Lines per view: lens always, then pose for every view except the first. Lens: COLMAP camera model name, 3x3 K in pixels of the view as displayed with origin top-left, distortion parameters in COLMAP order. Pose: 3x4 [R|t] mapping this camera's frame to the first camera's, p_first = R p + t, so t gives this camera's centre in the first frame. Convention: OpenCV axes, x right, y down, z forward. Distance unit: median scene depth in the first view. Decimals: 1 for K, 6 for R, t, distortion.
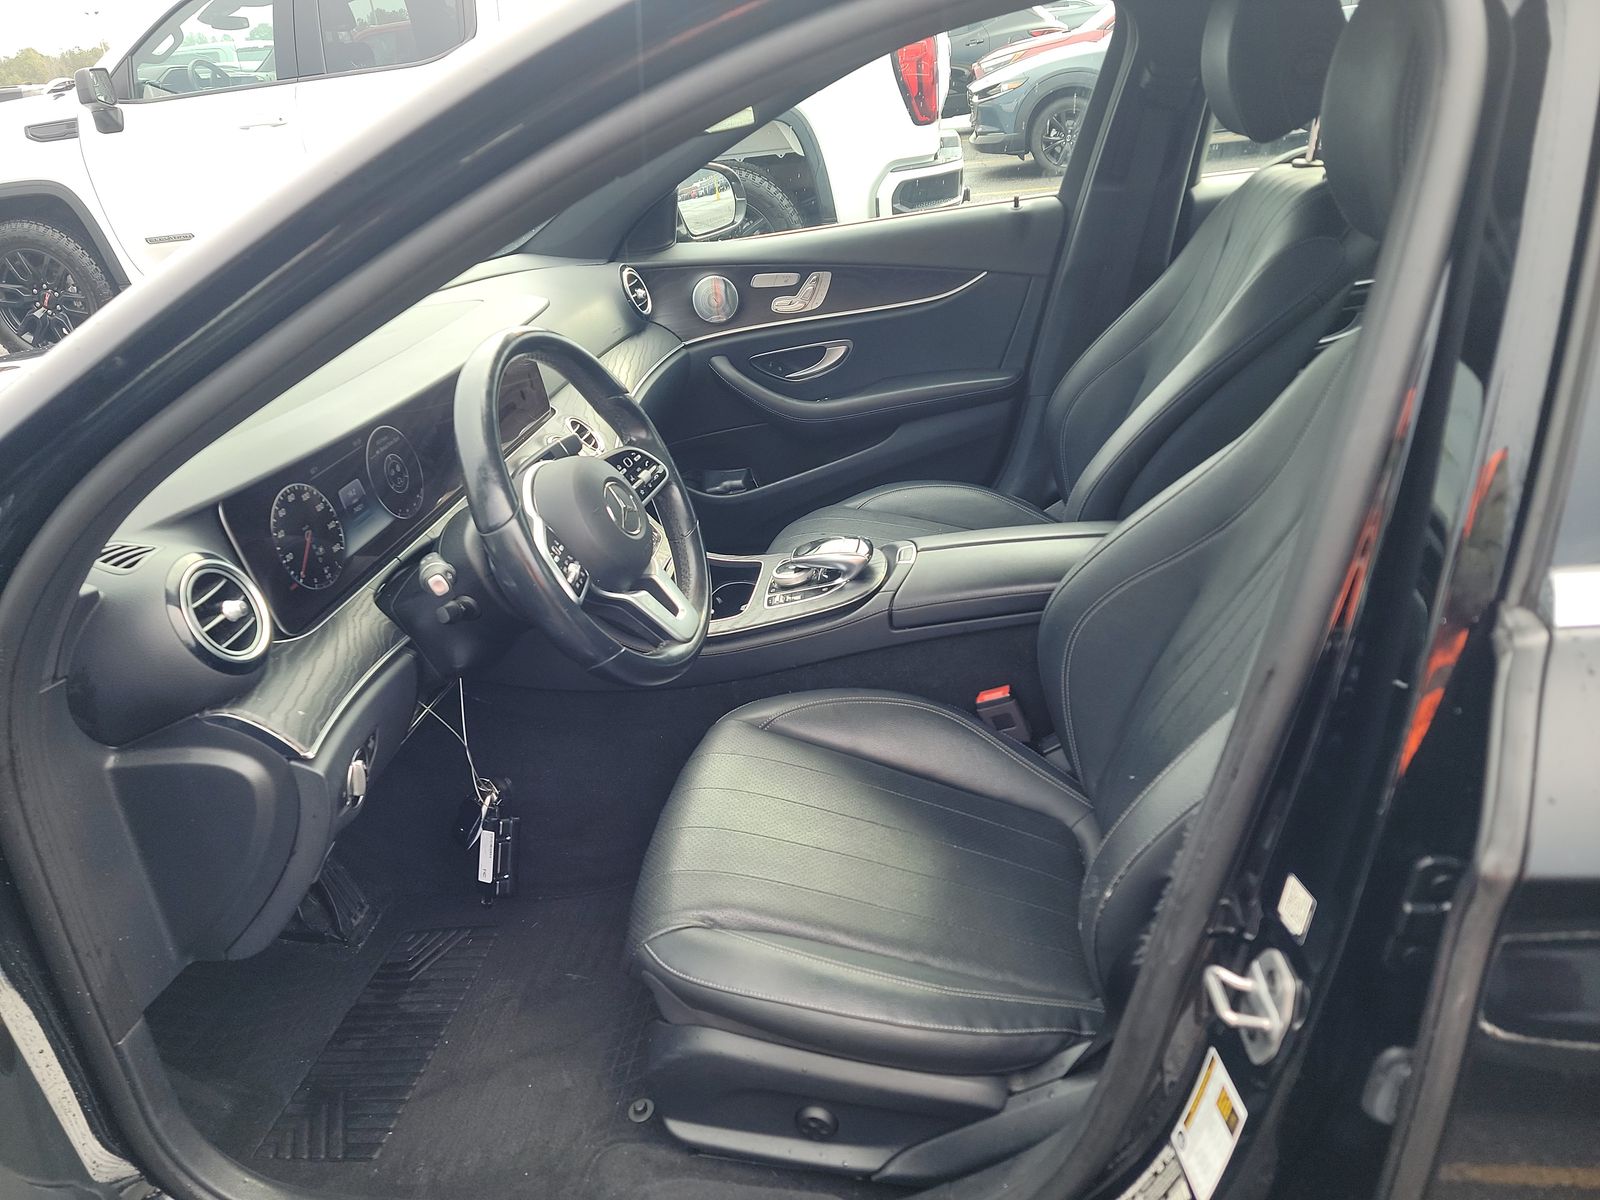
lens RADIAL K [[1108.5, 0, 800.0], [0, 1108.5, 600.0], [0, 0, 1]] dist [0.061872, -0.069429]
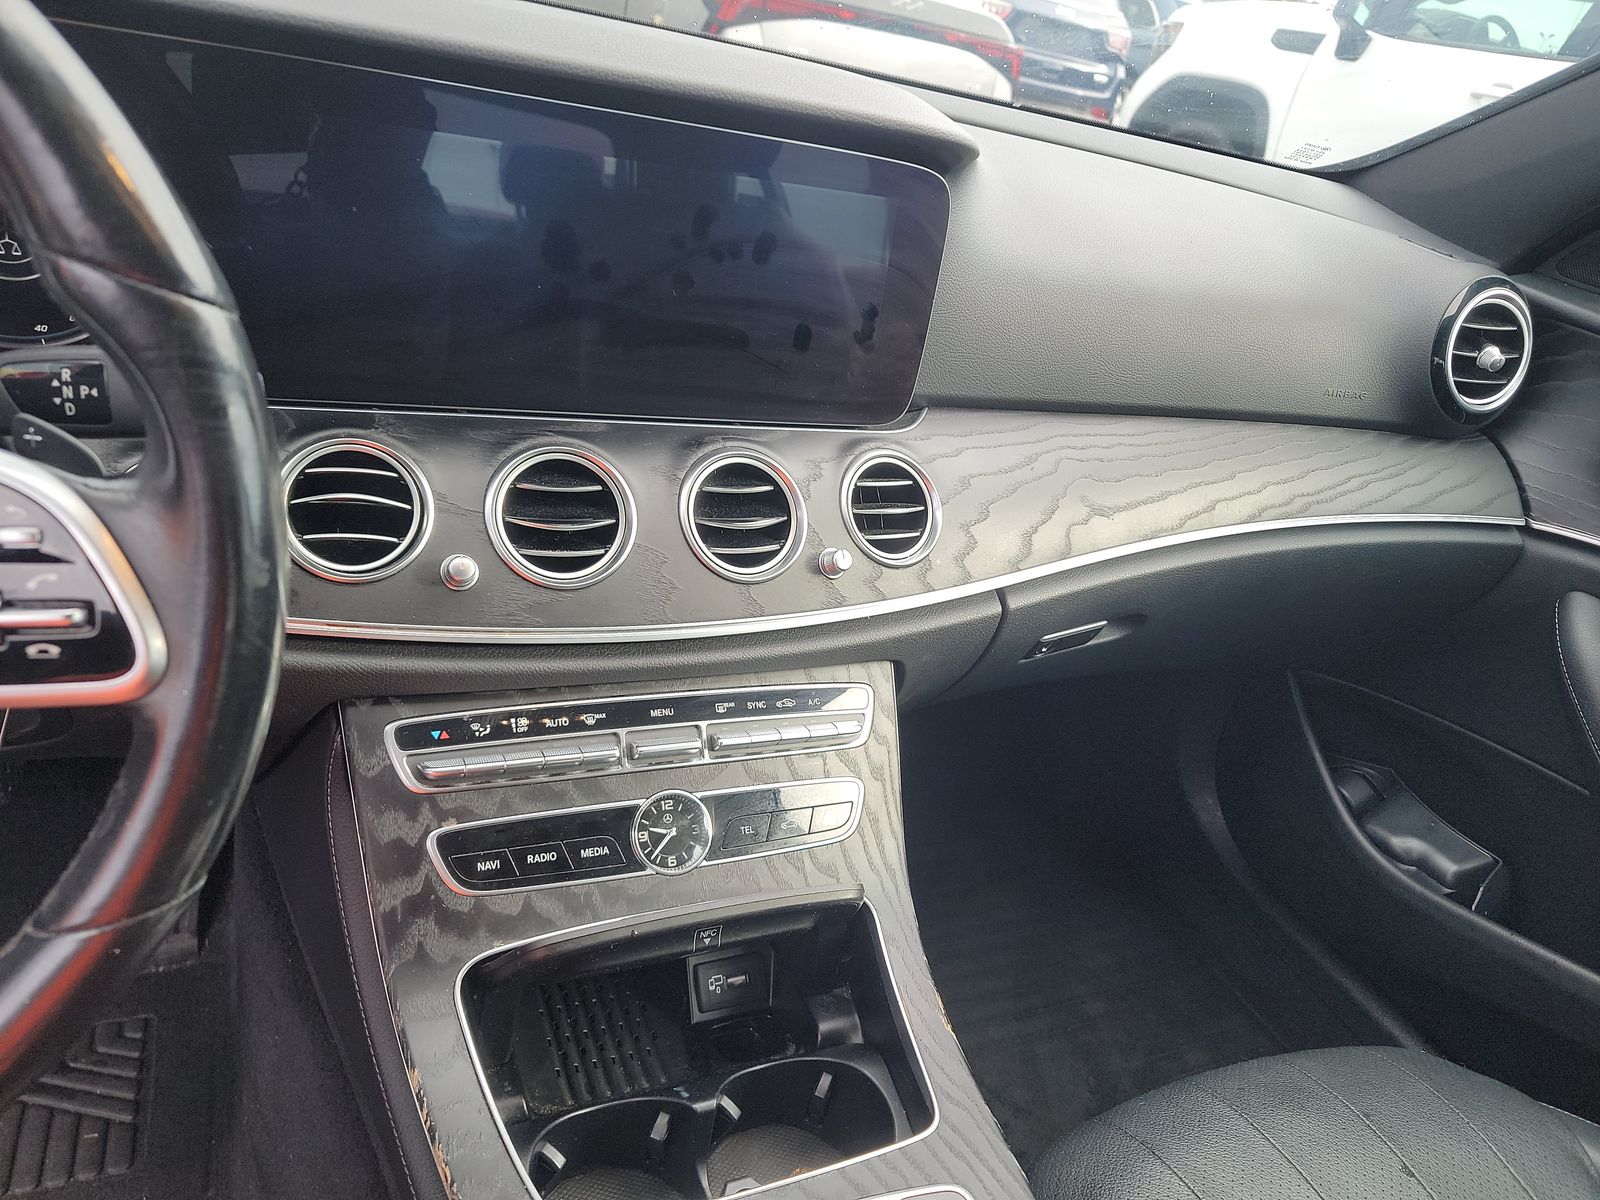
lens RADIAL K [[1108.5, 0, 800.0], [0, 1108.5, 600.0], [0, 0, 1]] dist [0.061872, -0.069429]
pose [[0.482389, 0.587144, -0.650049, 0.049652], [-0.590910, 0.765936, 0.253313, -0.166357], [0.646627, 0.261925, 0.716428, 0.581752]]
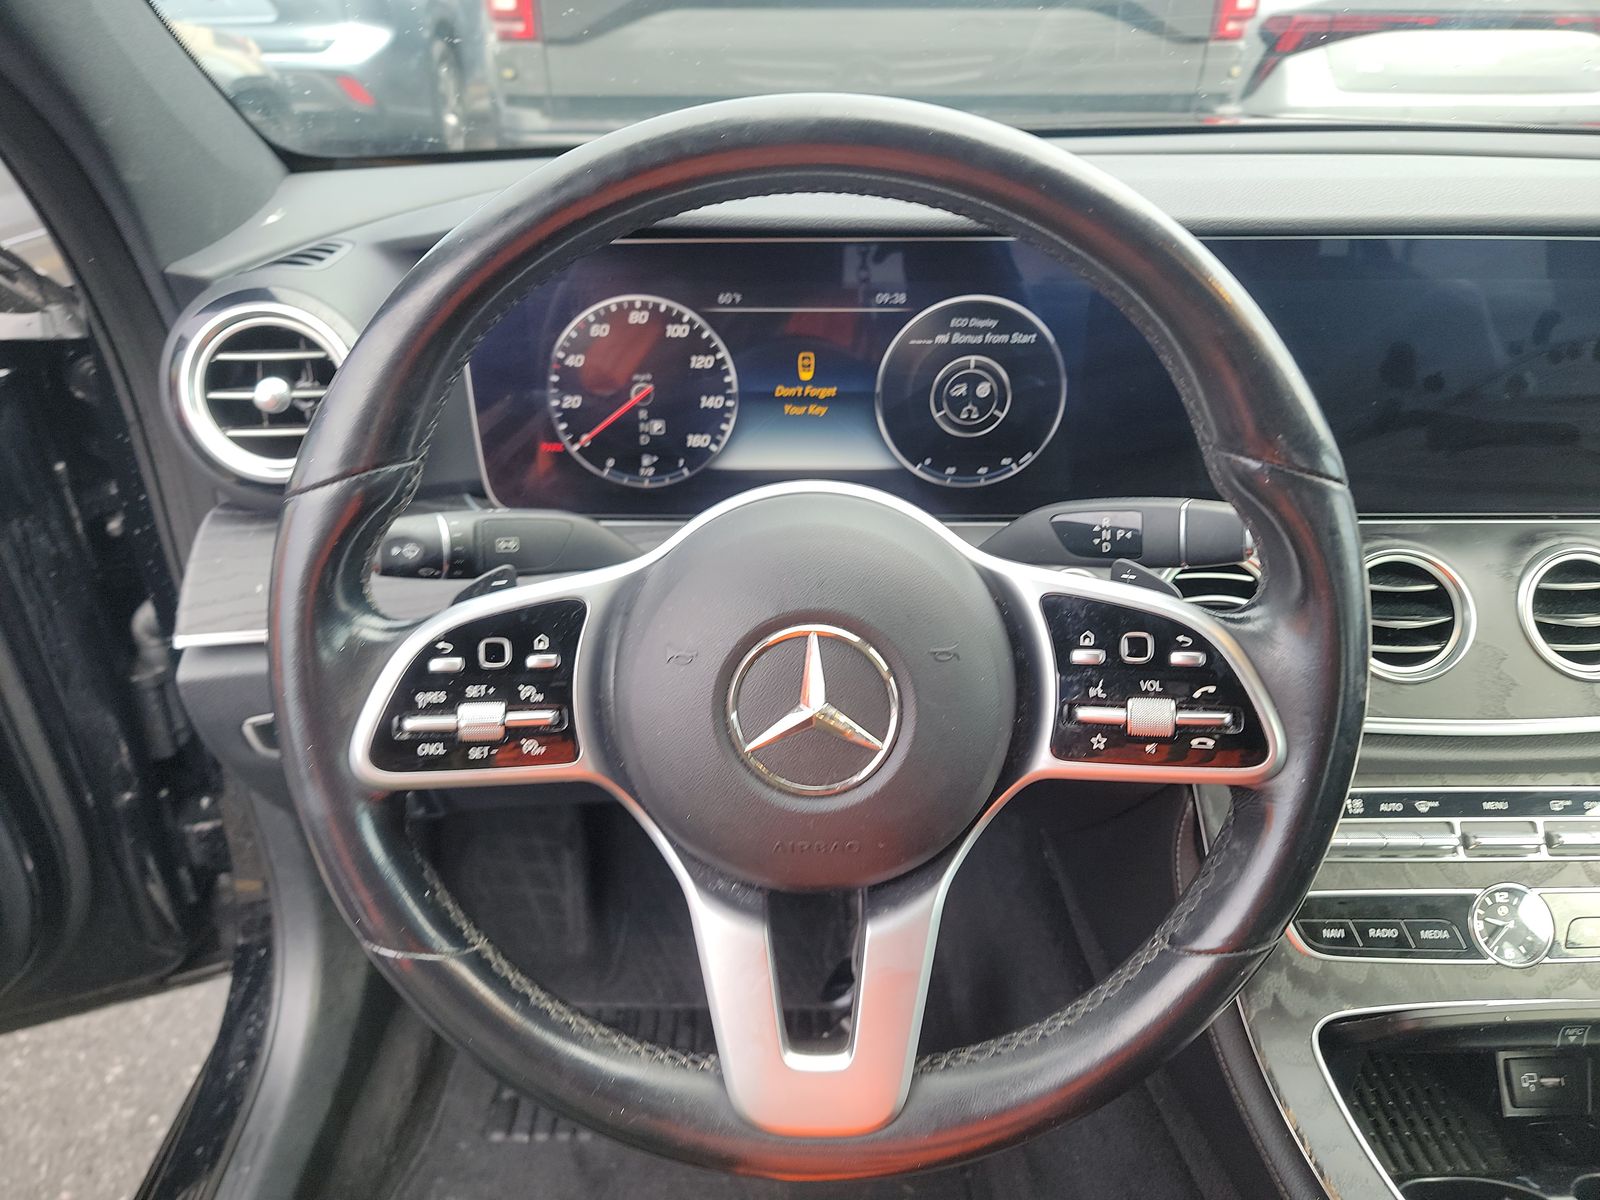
lens RADIAL K [[1108.5, 0, 800.0], [0, 1108.5, 600.0], [0, 0, 1]] dist [0.061872, -0.069429]
pose [[0.140677, 0.562970, -0.814417, 0.048016], [-0.447735, 0.769850, 0.454823, -0.142946], [0.883031, 0.300660, 0.360361, 0.478853]]
